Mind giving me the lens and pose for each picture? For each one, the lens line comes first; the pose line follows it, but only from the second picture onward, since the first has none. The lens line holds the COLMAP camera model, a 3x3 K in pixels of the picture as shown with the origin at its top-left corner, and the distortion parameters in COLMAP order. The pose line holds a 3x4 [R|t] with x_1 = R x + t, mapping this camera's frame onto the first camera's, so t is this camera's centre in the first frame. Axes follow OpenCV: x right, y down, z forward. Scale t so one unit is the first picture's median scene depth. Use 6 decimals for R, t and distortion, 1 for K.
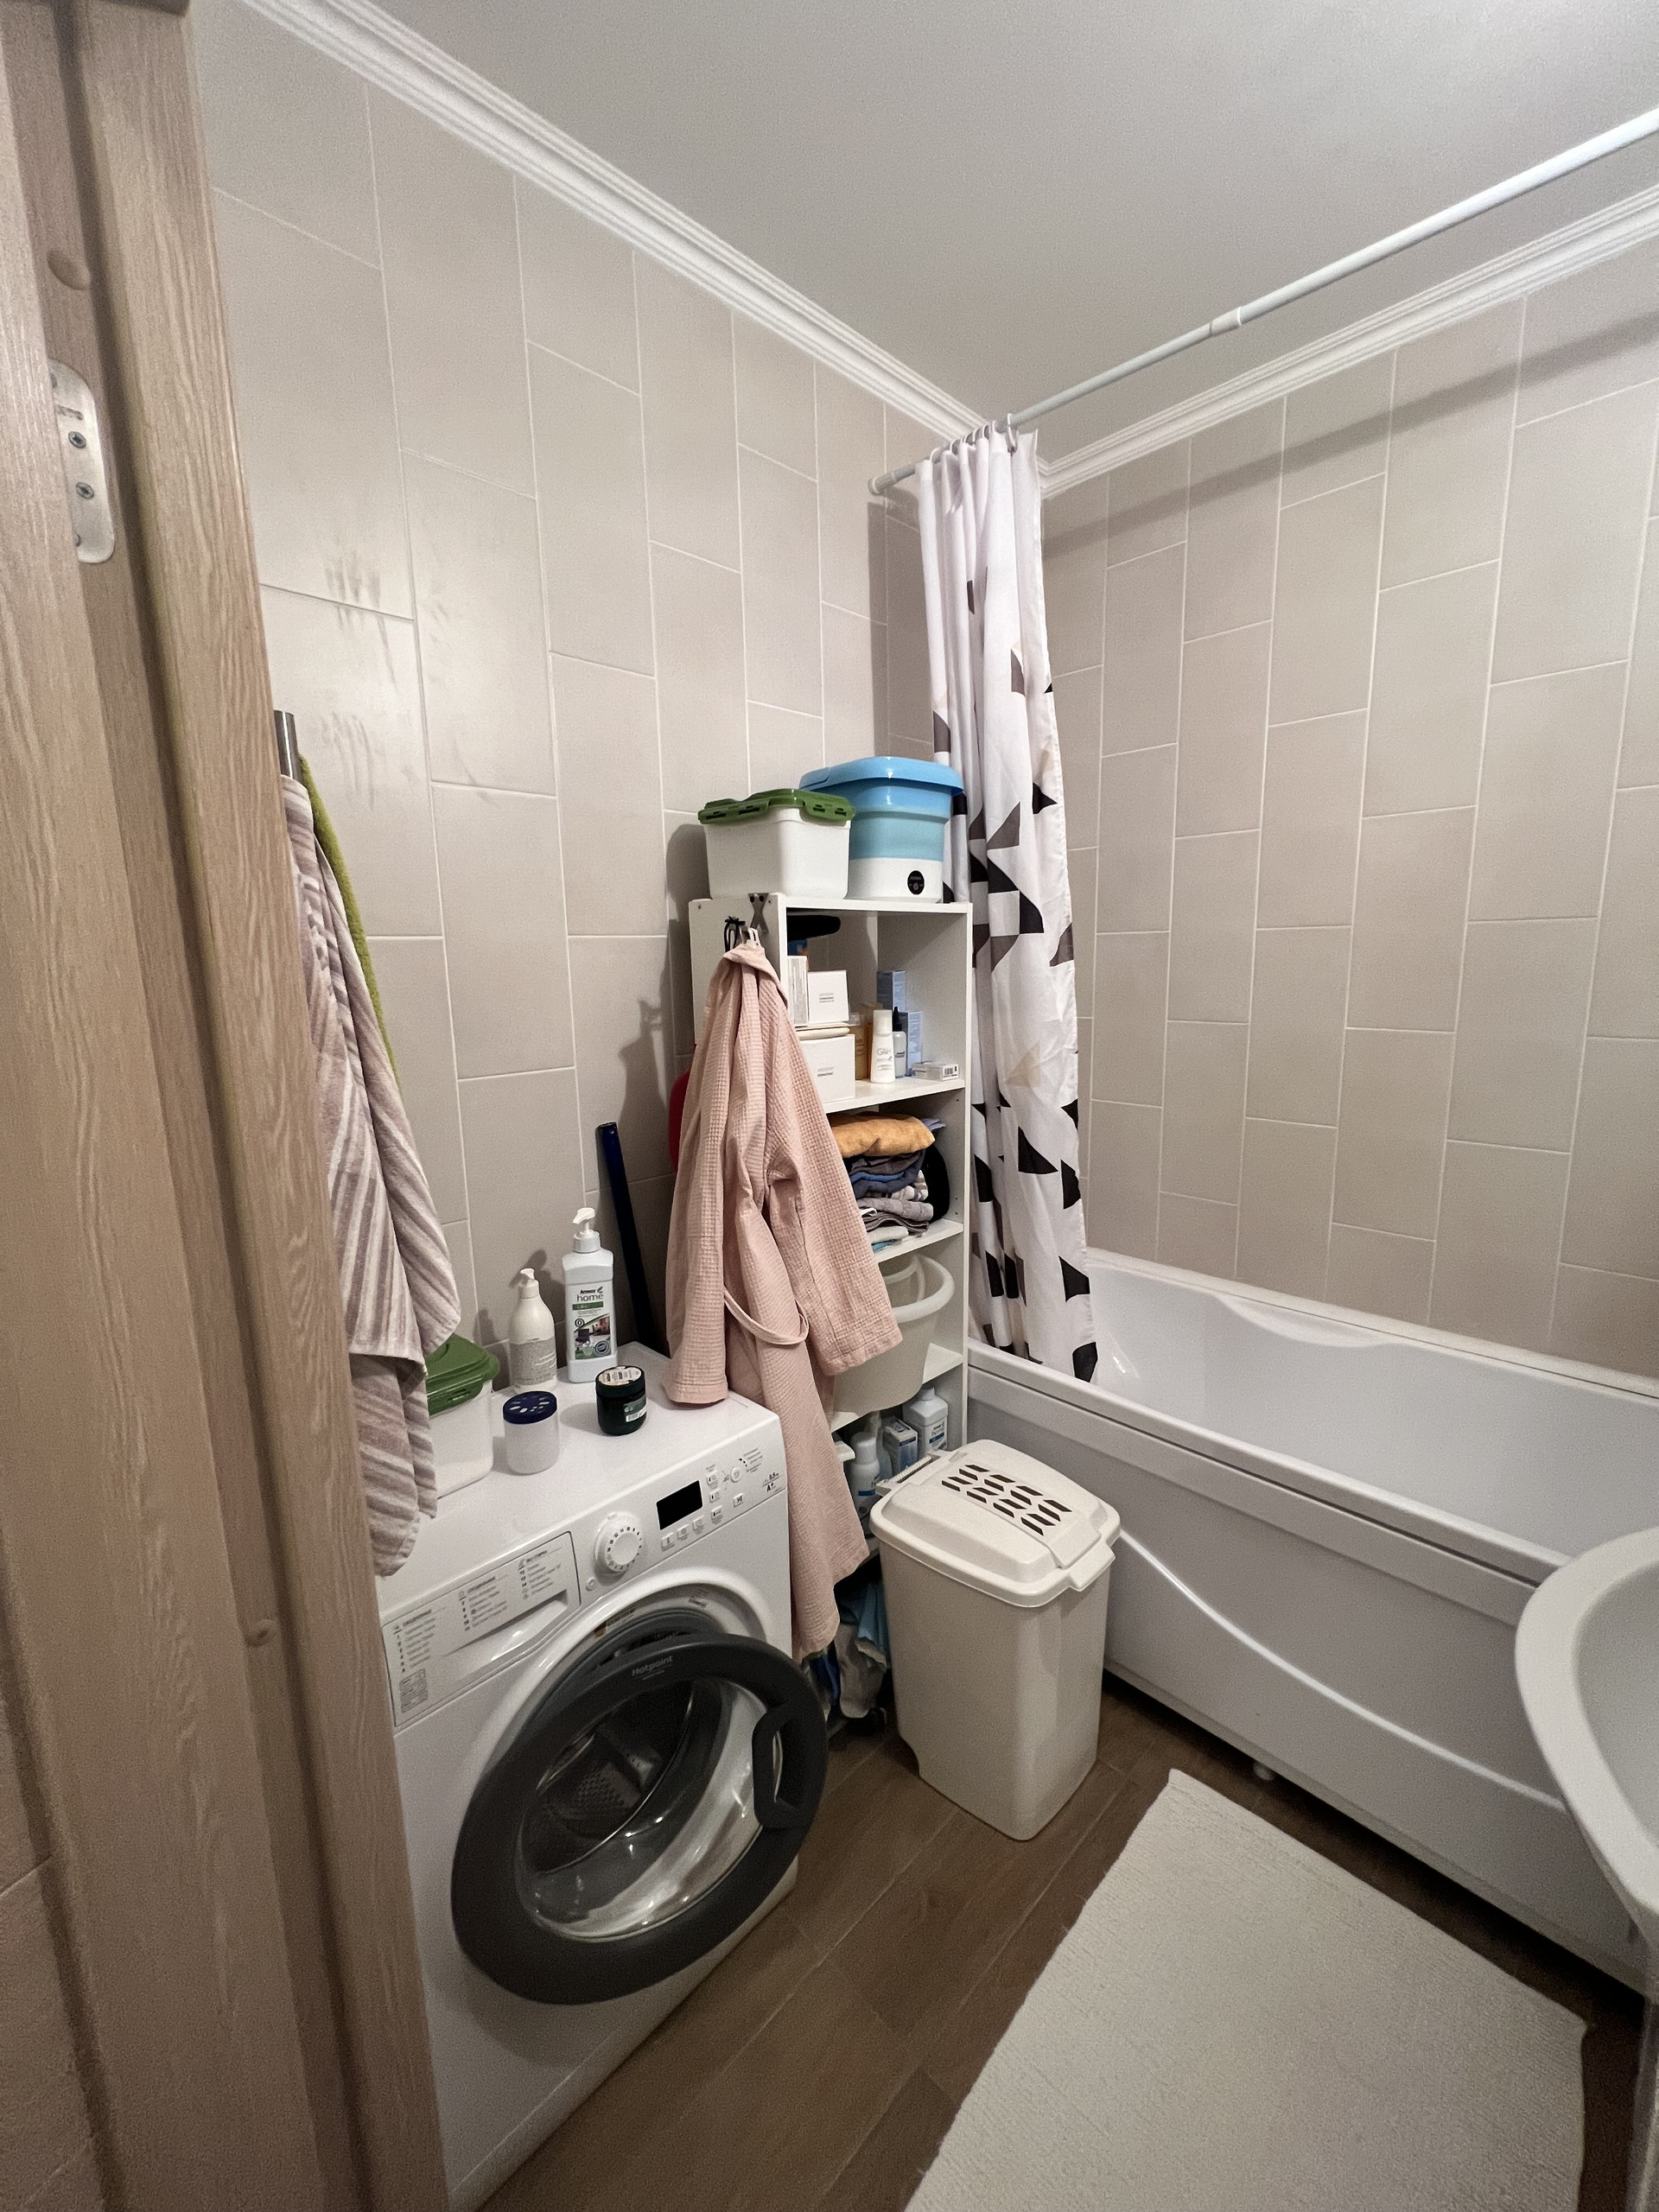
lens RADIAL K [[890.9, 0, 826.9], [0, 890.9, 1102.1], [0, 0, 1]] dist [0.001031, 0.000657]
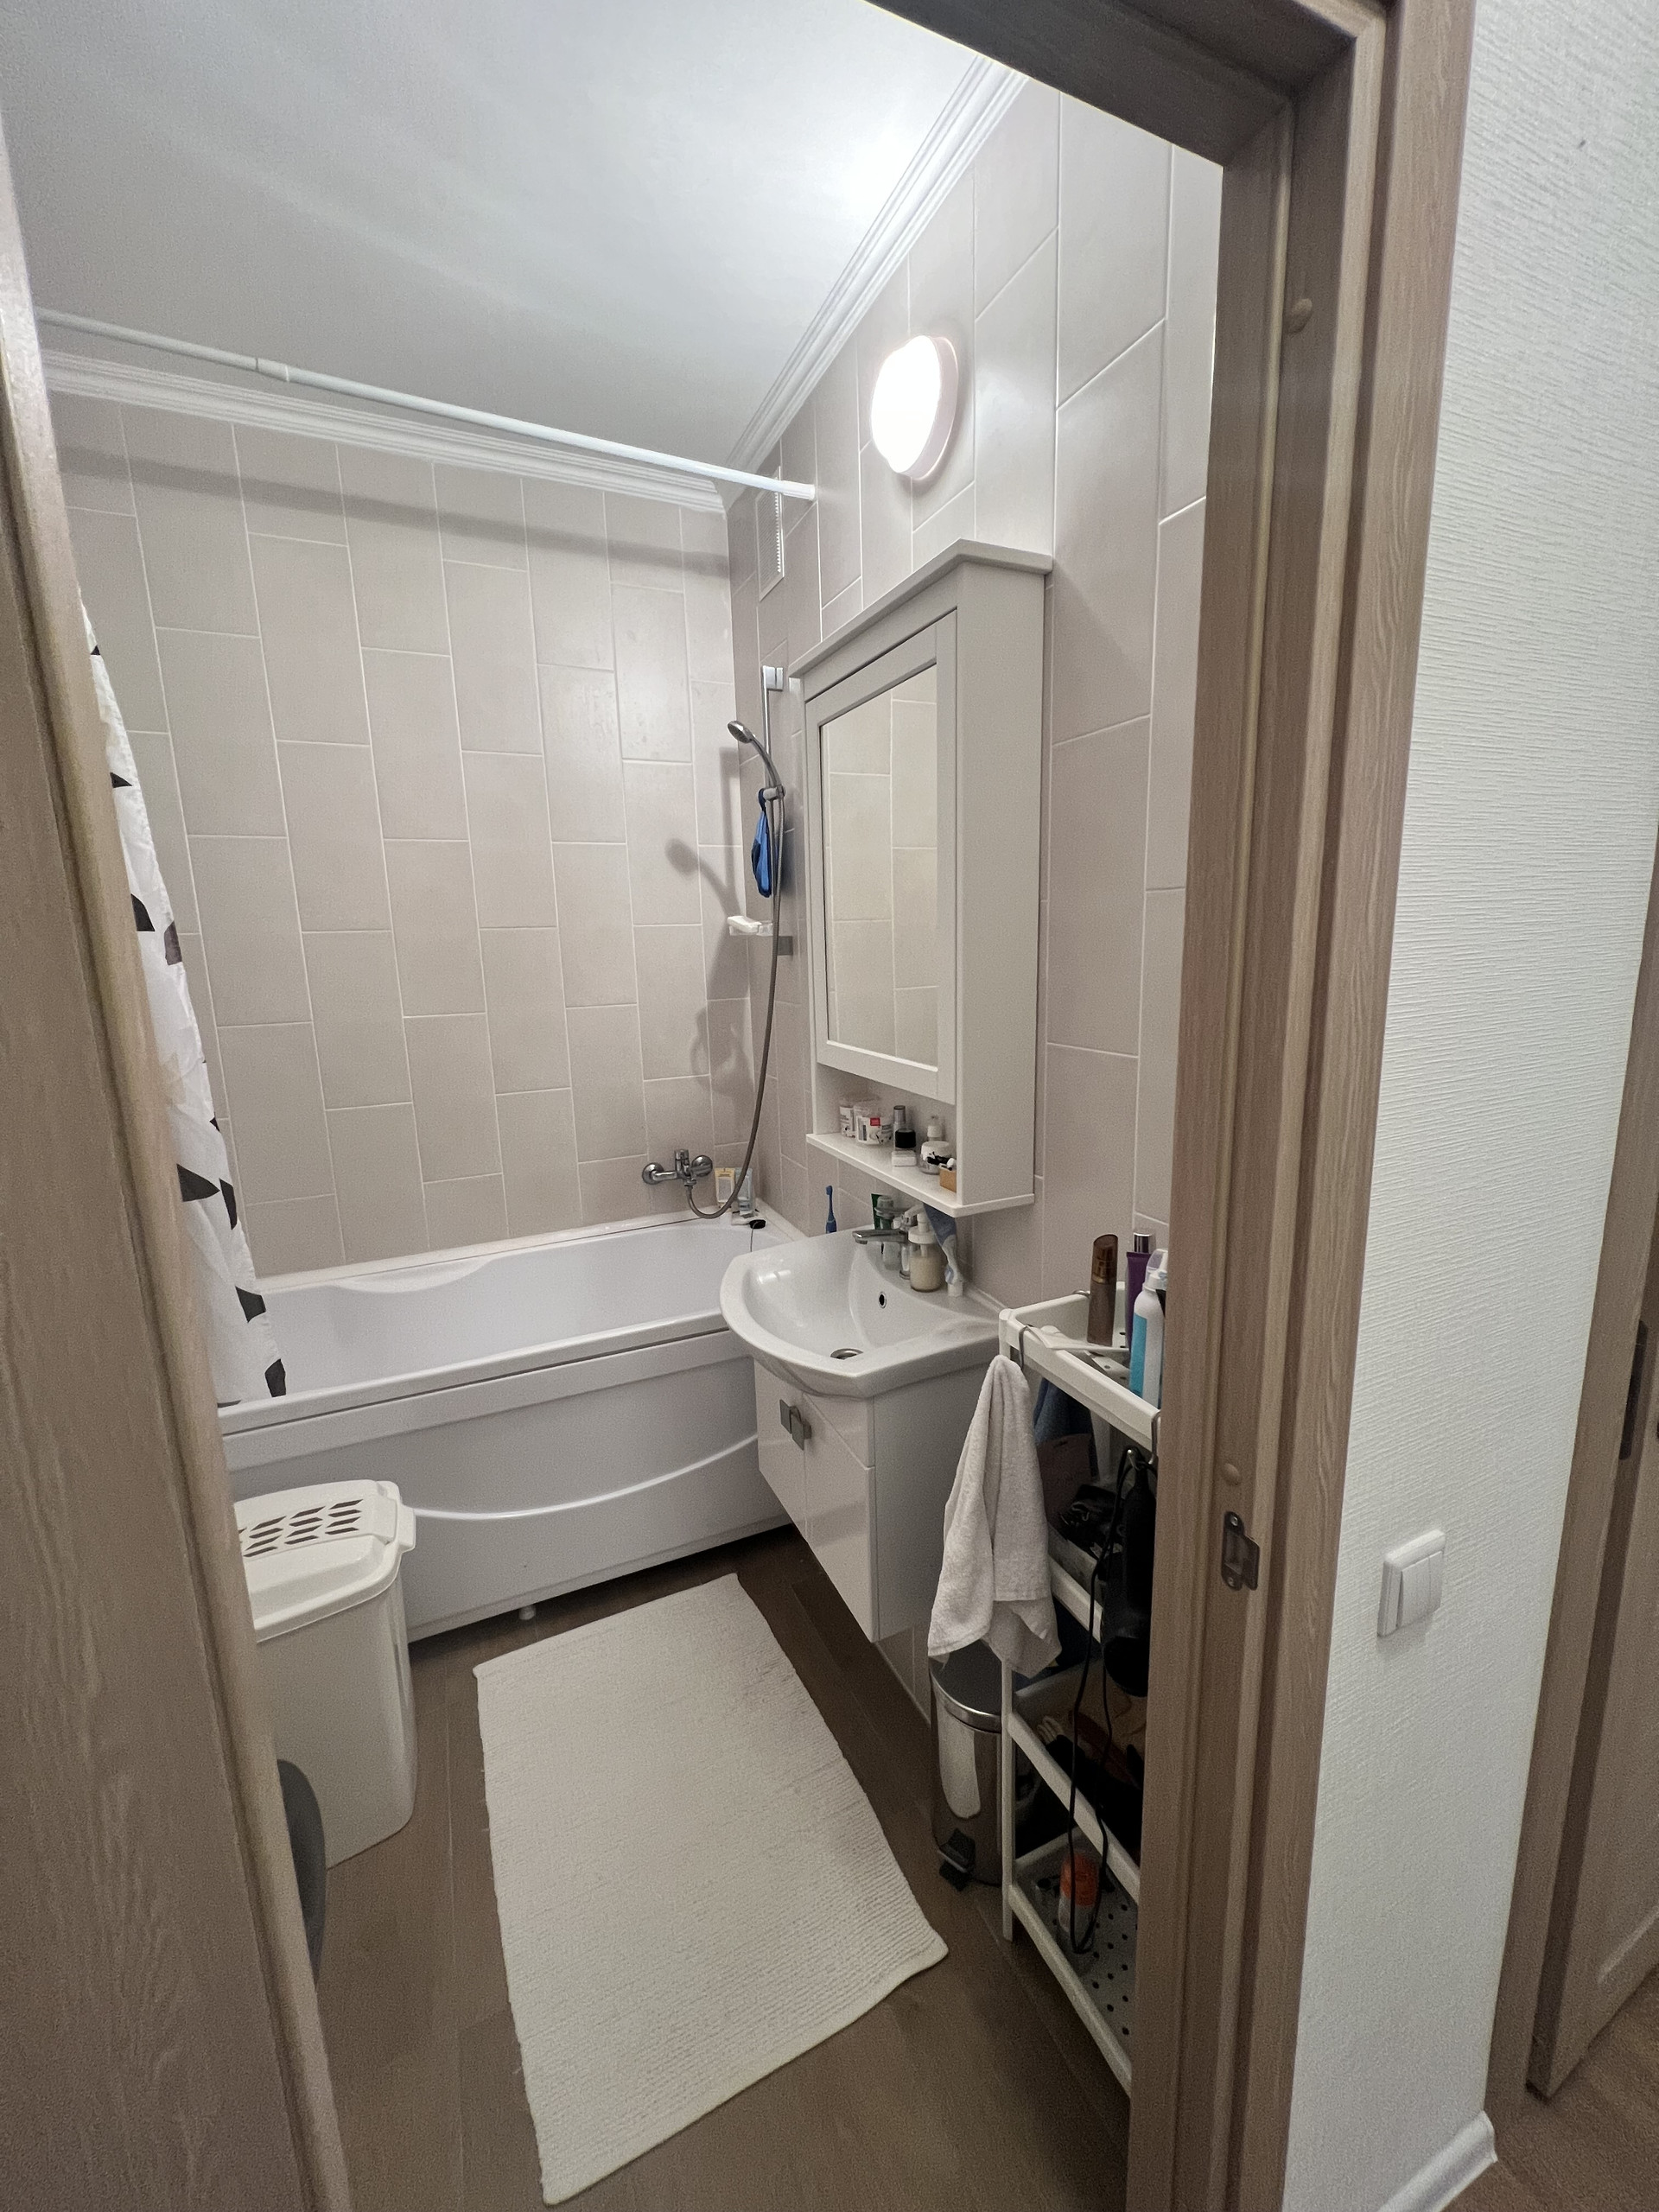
lens RADIAL K [[890.9, 0, 831.2], [0, 890.9, 1103.1], [0, 0, 1]] dist [0.001031, 0.000657]
pose [[0.341132, -0.159802, 0.926333, -0.376851], [0.172698, 0.979325, 0.105346, 0.001177], [-0.924015, 0.124039, 0.361677, 0.074189]]
